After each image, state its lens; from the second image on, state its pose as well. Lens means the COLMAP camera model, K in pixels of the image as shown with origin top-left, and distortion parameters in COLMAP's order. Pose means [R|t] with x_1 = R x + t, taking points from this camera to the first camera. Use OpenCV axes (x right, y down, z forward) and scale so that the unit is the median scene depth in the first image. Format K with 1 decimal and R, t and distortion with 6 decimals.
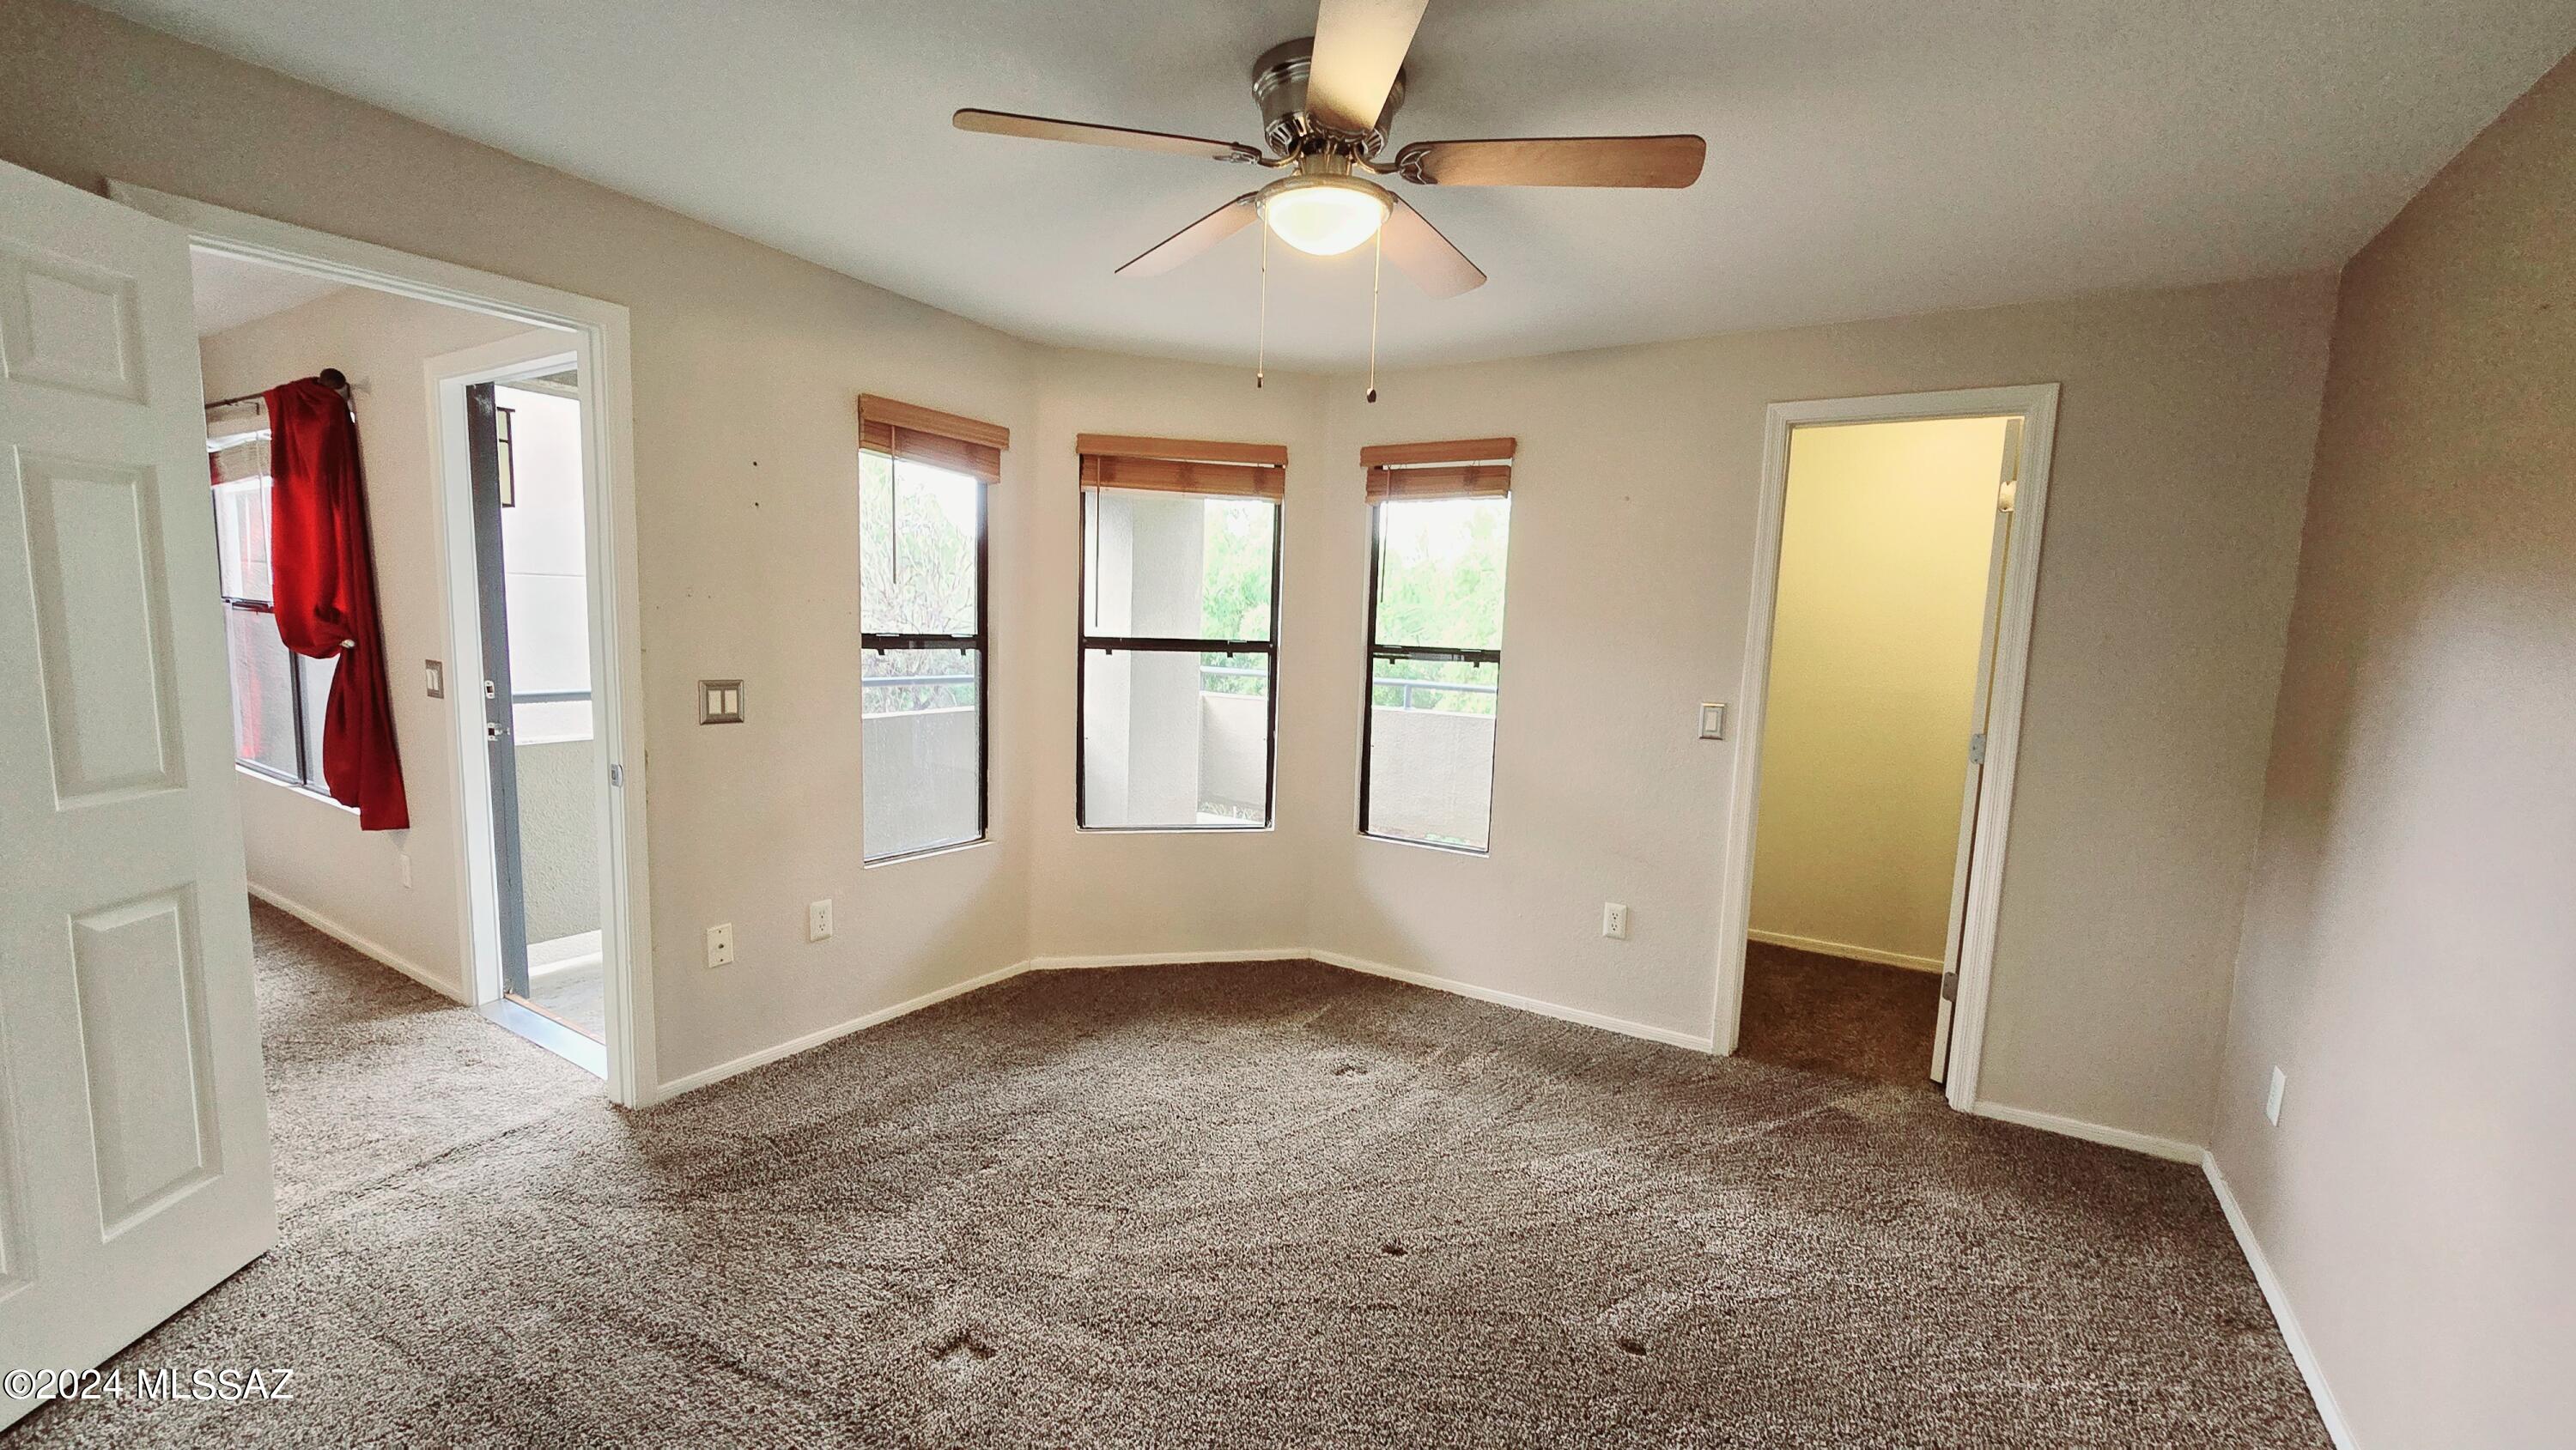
lens RADIAL K [[1050.2, 0, 1294.1], [0, 1050.2, 722.1], [0, 0, 1]] dist [-0.001753, -0.001023]
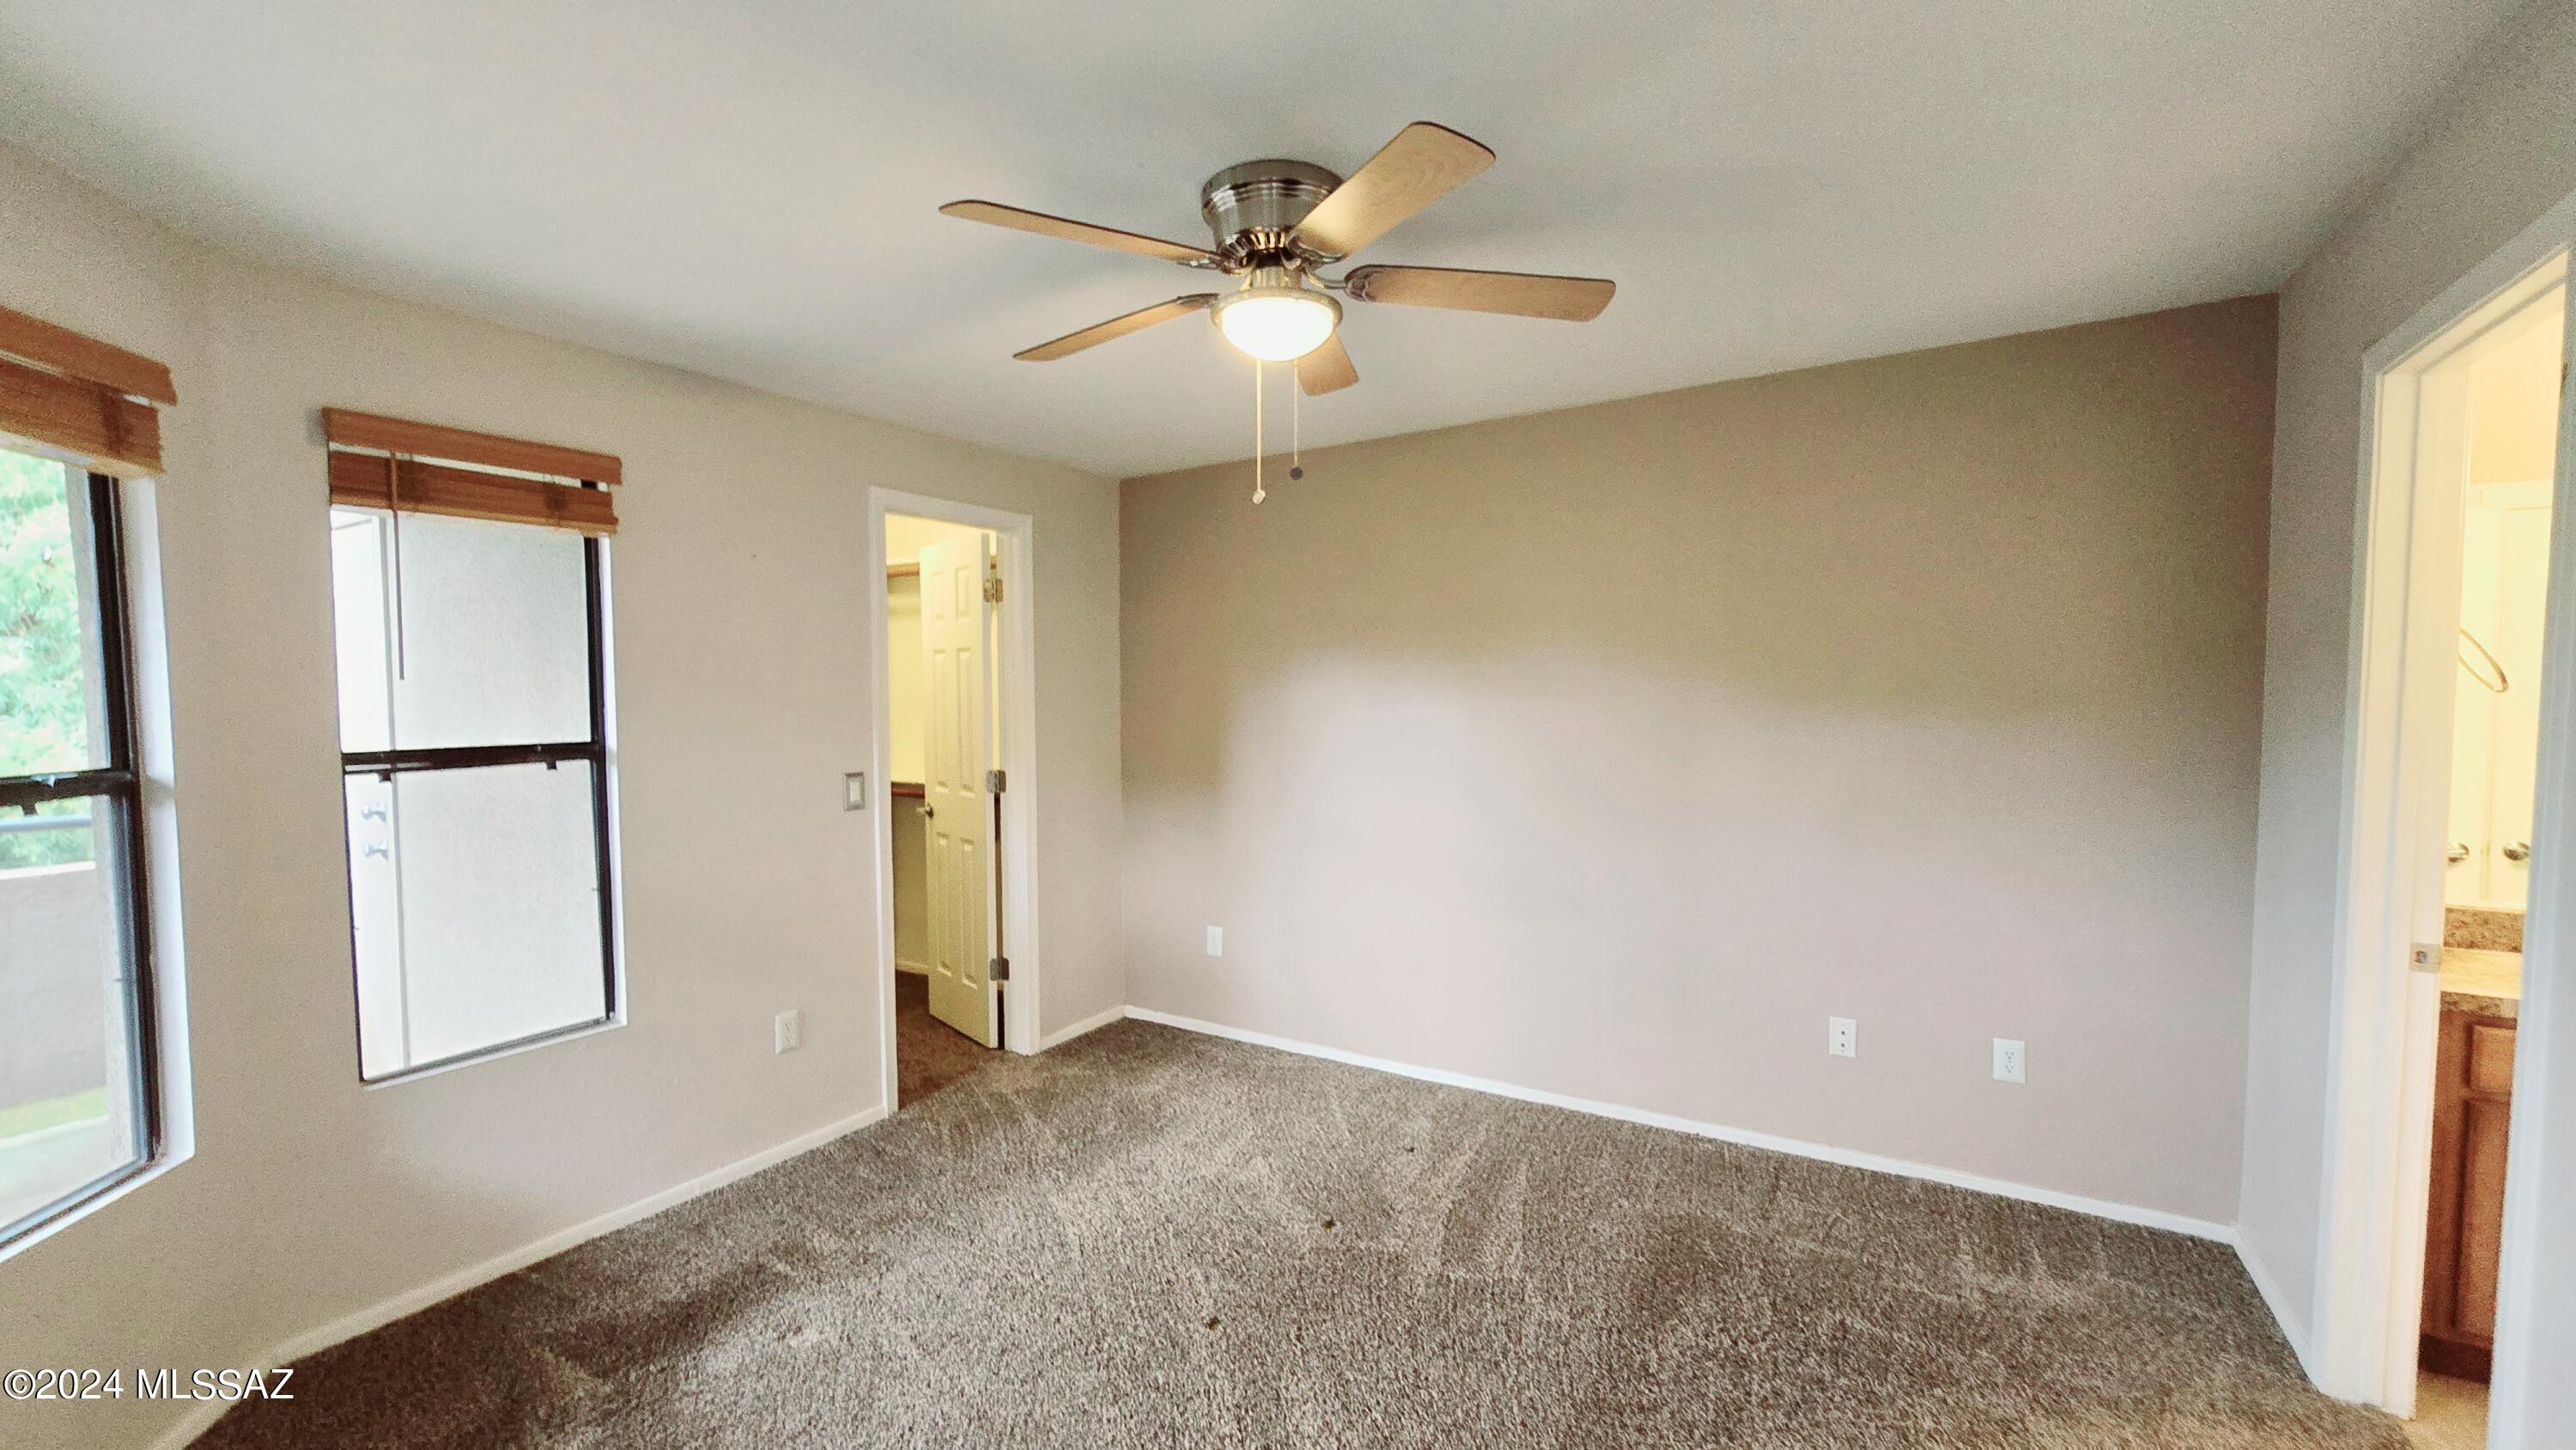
lens RADIAL K [[1050.2, 0, 1279.7], [0, 1050.2, 736.3], [0, 0, 1]] dist [-0.001753, -0.001023]
pose [[0.004893, -0.067884, 0.997681, -0.614427], [0.119684, 0.990561, 0.066813, -0.072626], [-0.992800, 0.119079, 0.012971, 0.601984]]
